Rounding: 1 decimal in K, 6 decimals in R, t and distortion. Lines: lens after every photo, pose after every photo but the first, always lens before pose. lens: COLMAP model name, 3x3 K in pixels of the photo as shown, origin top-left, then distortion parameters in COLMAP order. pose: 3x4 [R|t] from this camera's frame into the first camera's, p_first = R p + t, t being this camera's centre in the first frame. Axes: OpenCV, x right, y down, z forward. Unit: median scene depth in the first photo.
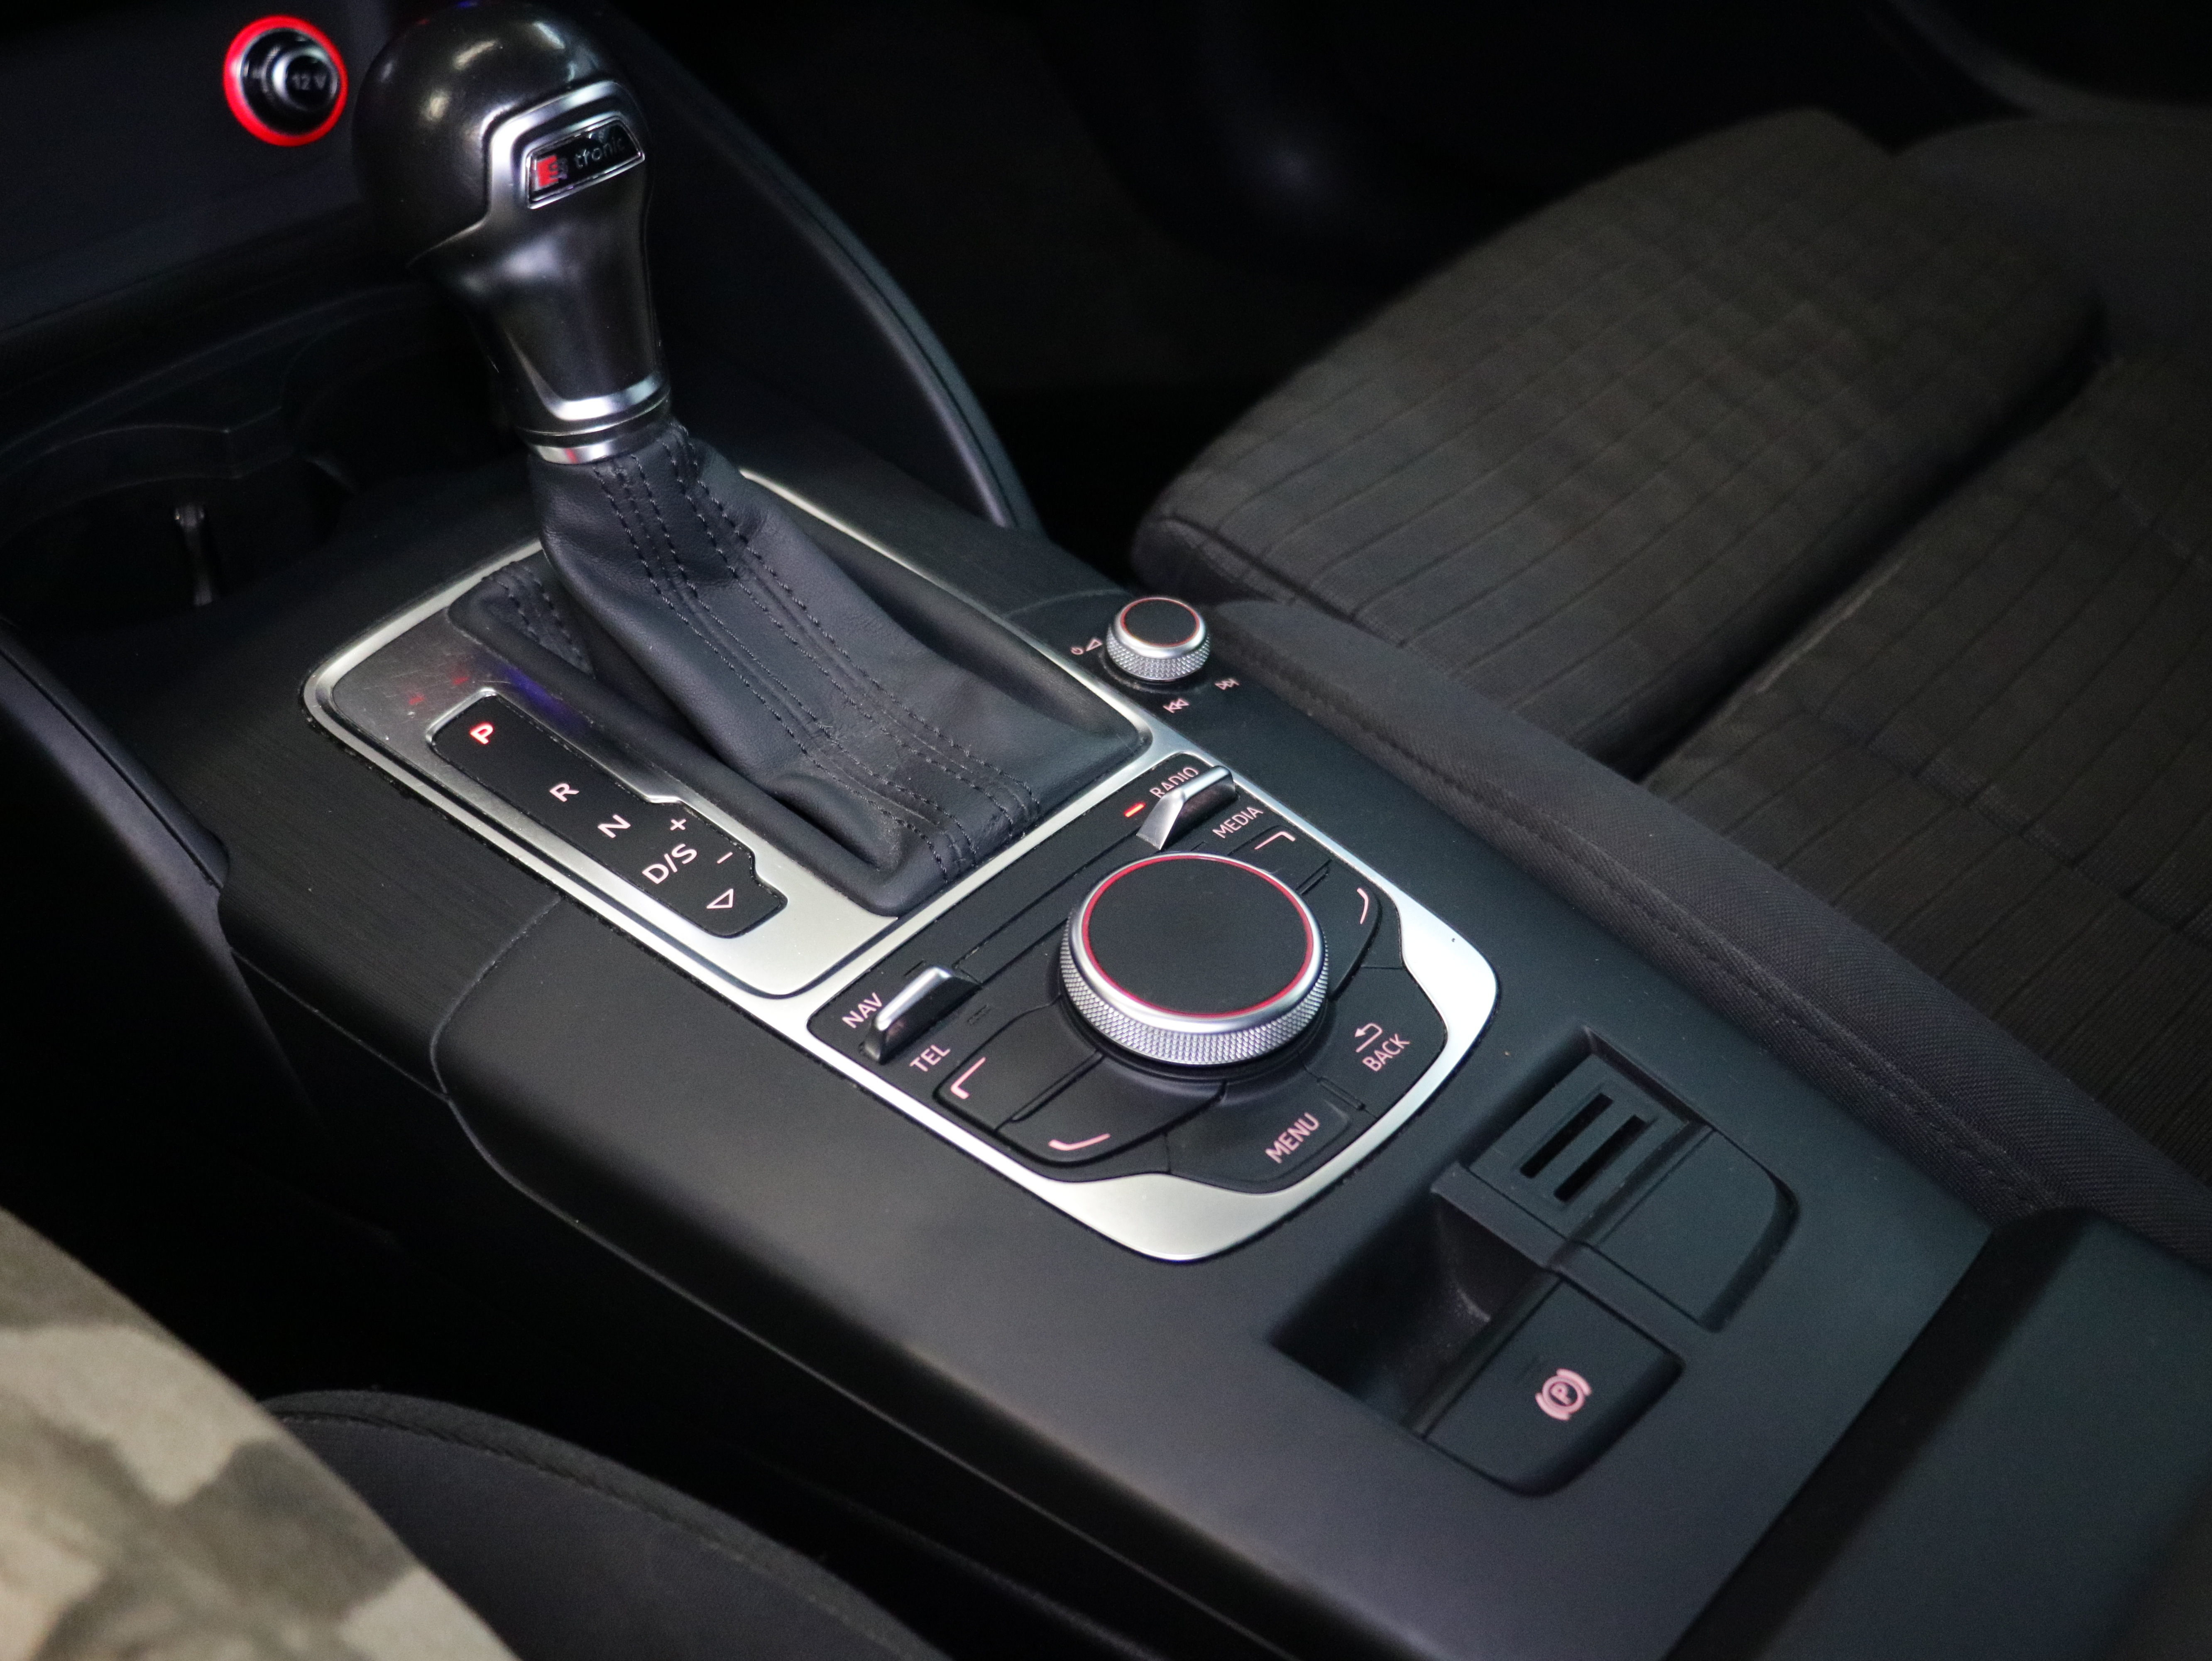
lens RADIAL K [[2459.4, 0, 1106.0], [0, 2459.4, 830.5], [0, 0, 1]] dist [-0.022954, 0.024112]
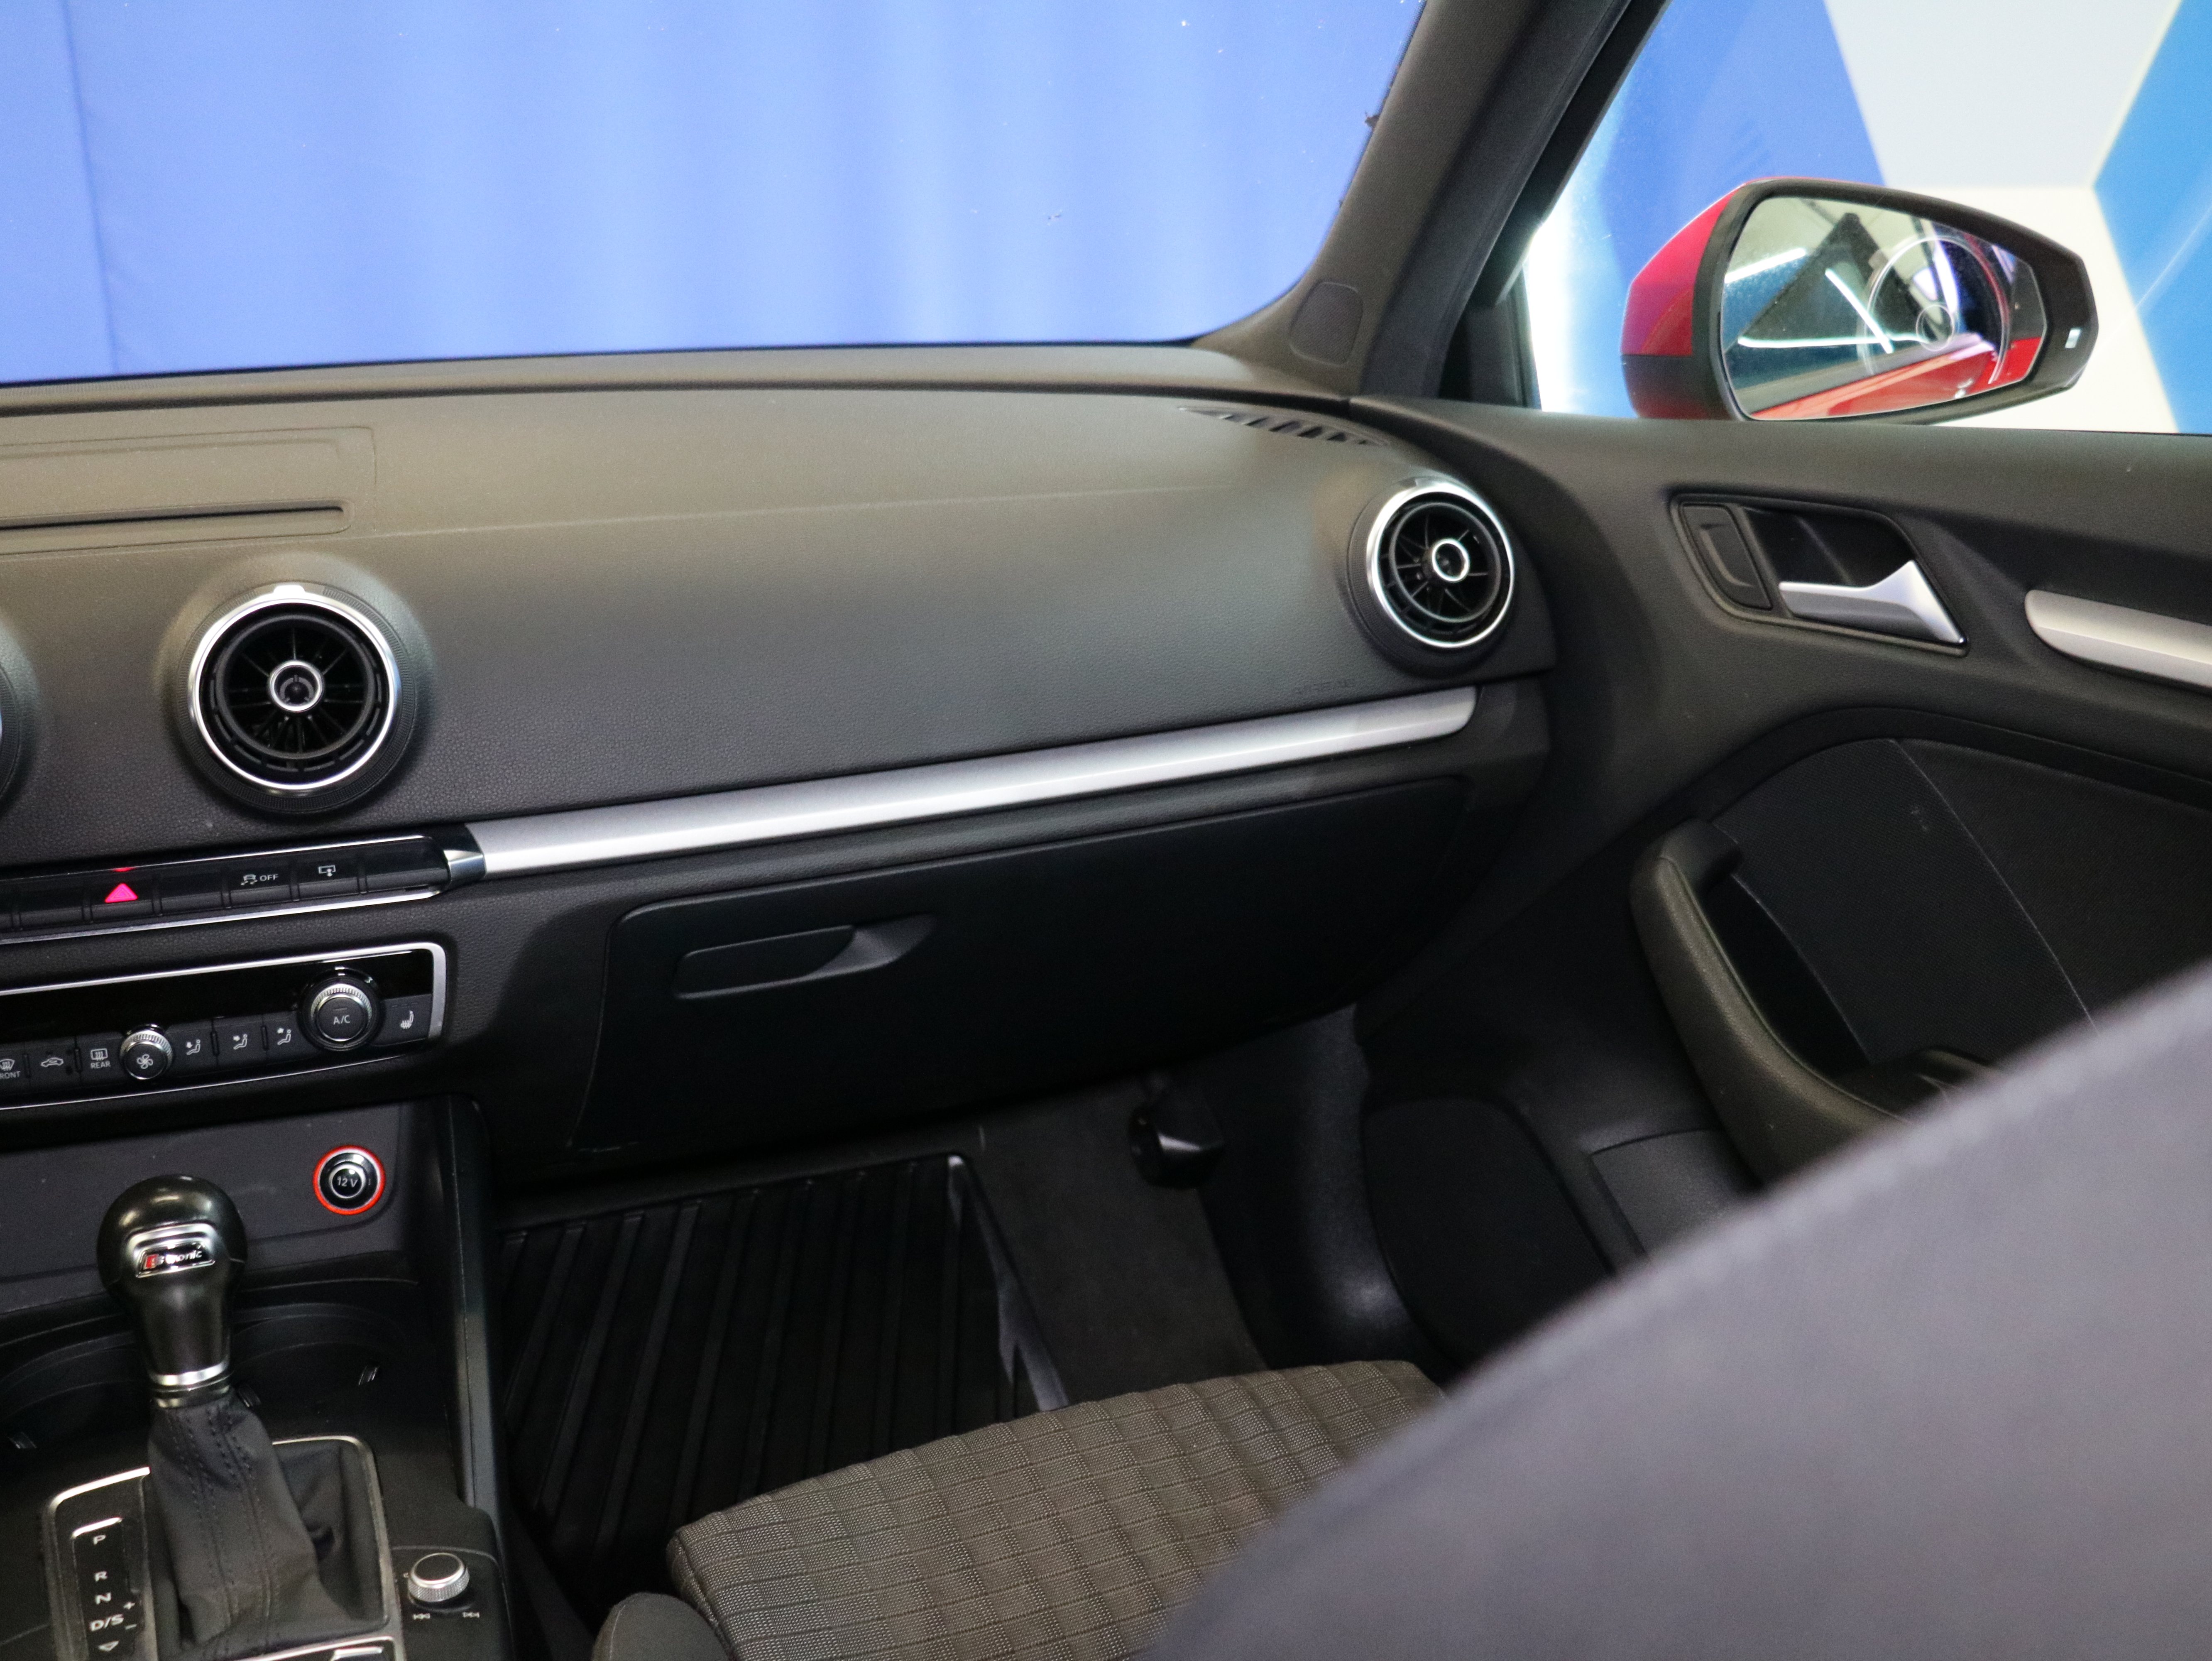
lens RADIAL K [[2487.0, 0, 1106.0], [0, 2487.0, 830.5], [0, 0, 1]] dist [-0.064252, 0.065412]
pose [[0.896904, 0.089924, -0.432986, 1.252139], [-0.258168, 0.901412, -0.347572, -0.076537], [0.359043, 0.423522, 0.831695, -0.543241]]
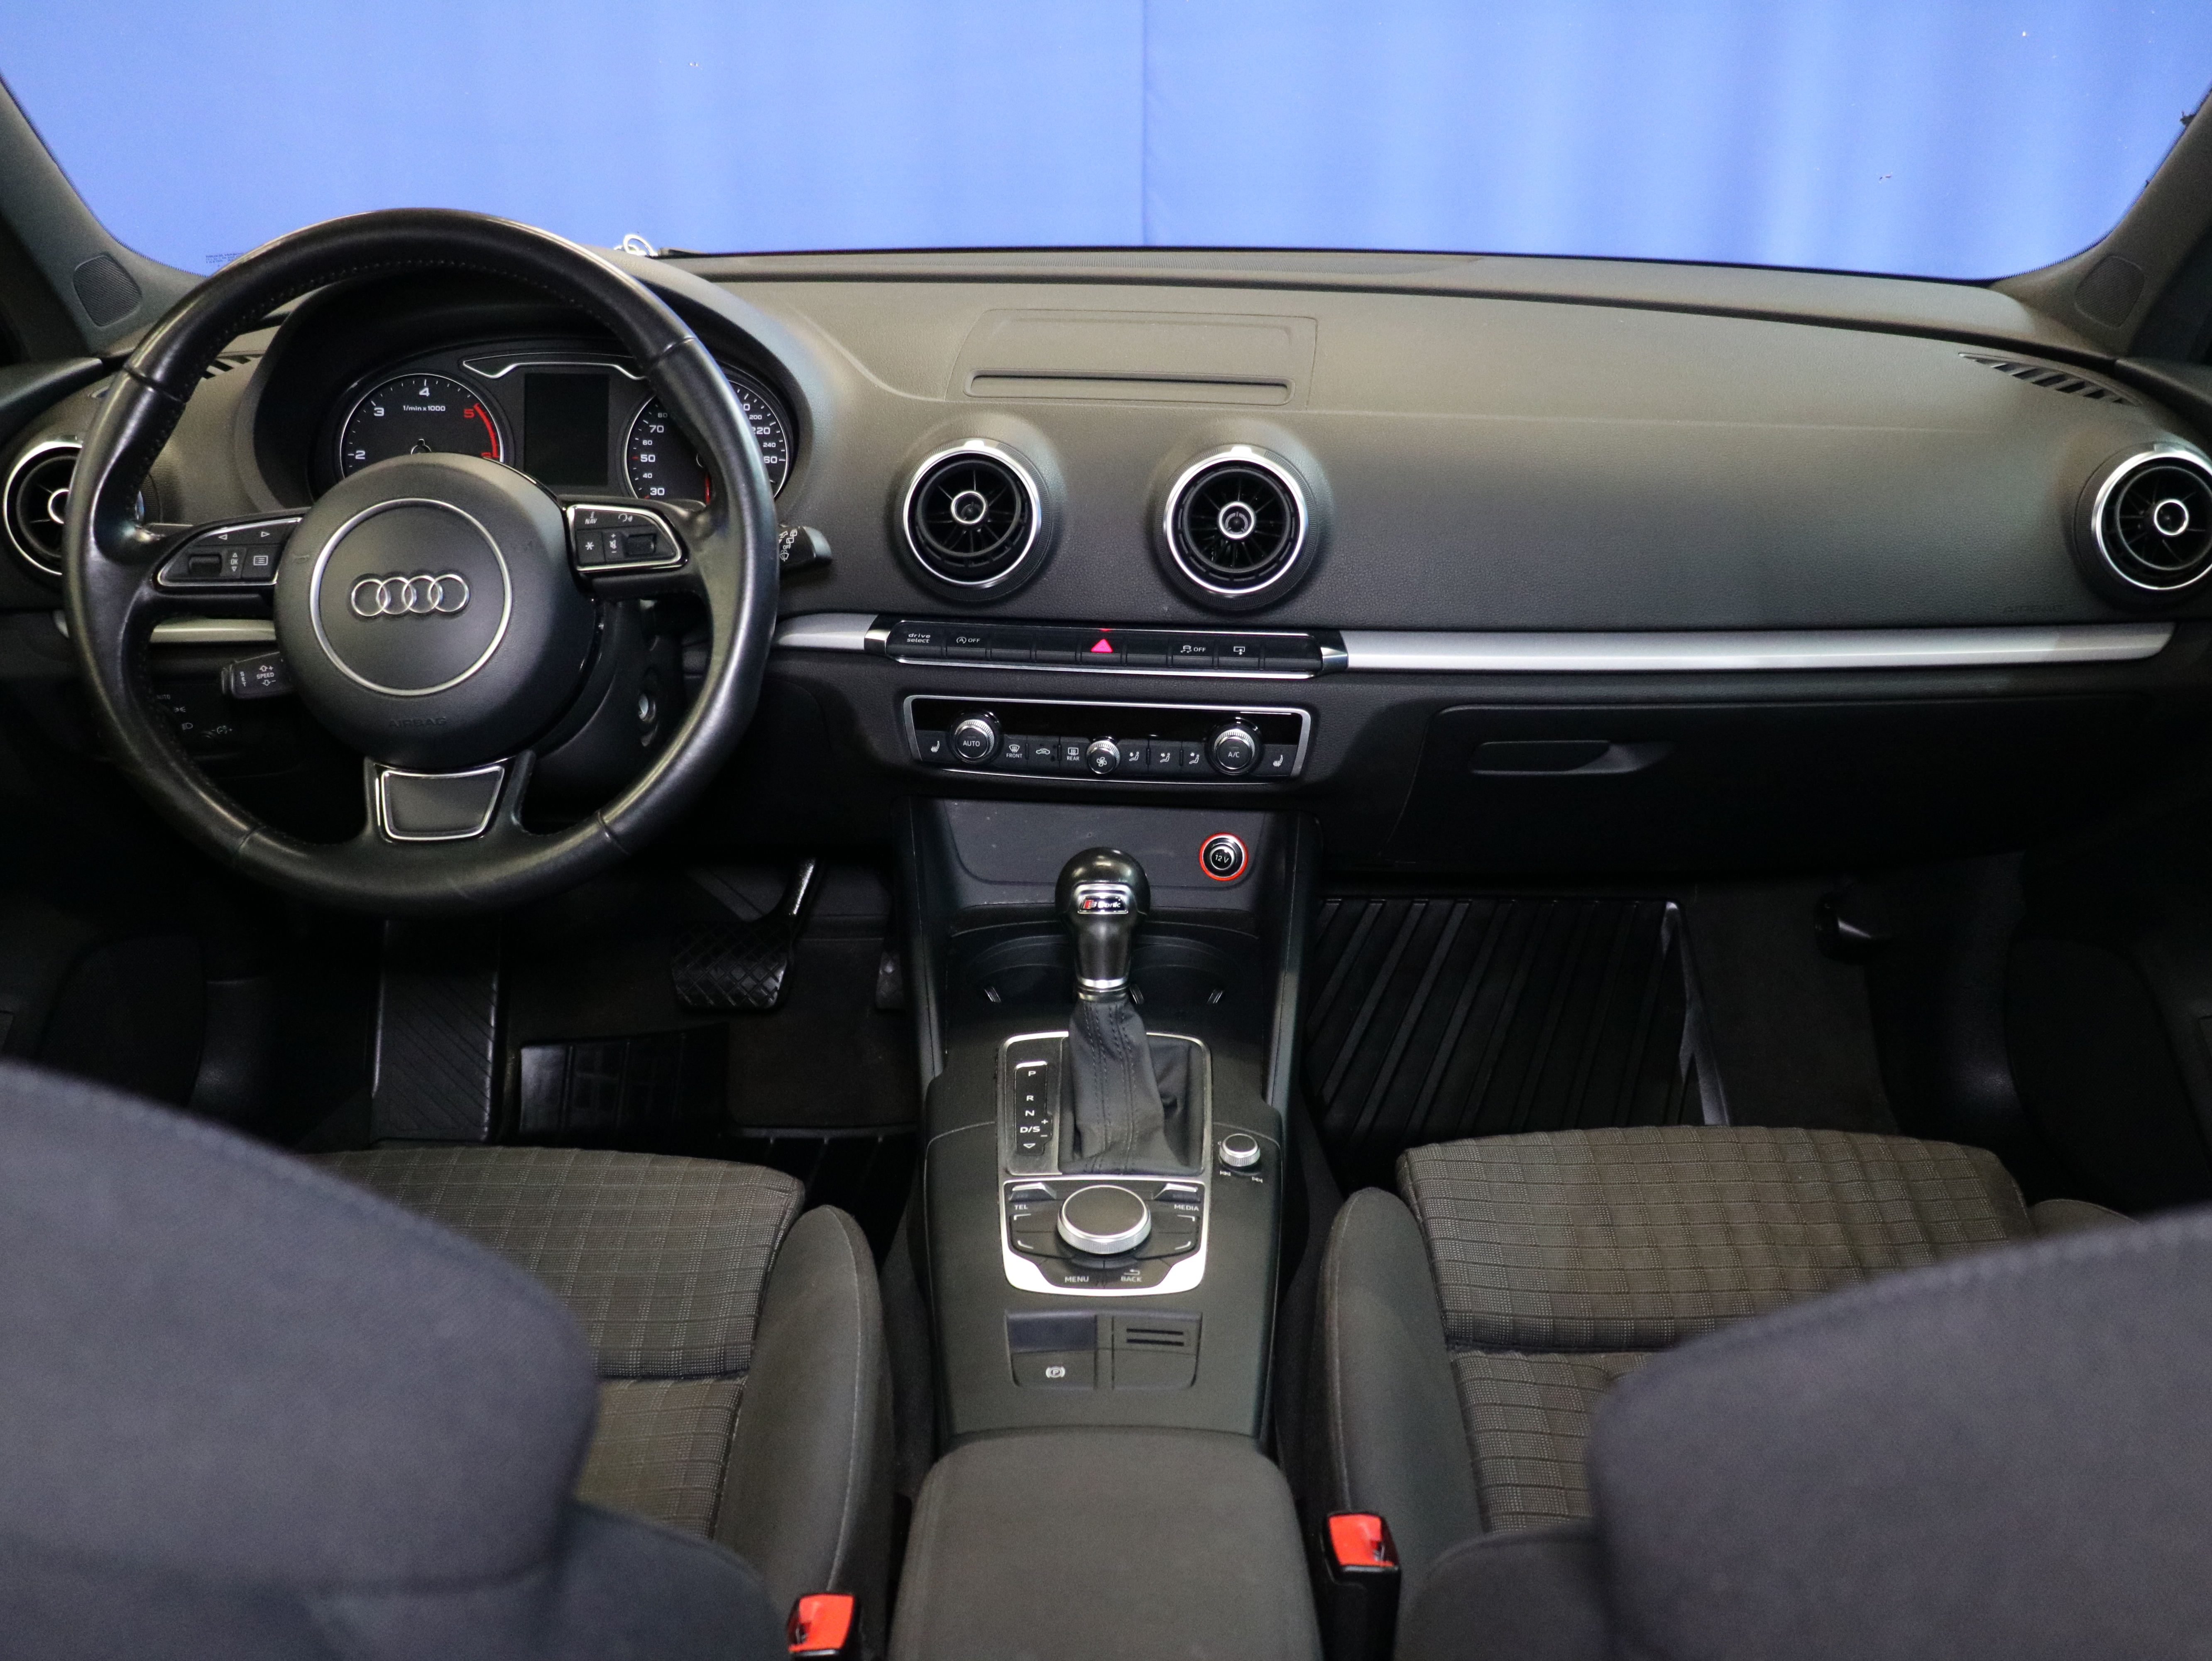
lens RADIAL K [[2002.7, 0, 1106.0], [0, 2002.7, 830.5], [0, 0, 1]] dist [-0.031487, 0.075408]
pose [[0.657016, 0.297826, -0.692554, 1.390112], [-0.482990, 0.871649, -0.083362, -0.138742], [0.578836, 0.389266, 0.716534, -0.767911]]
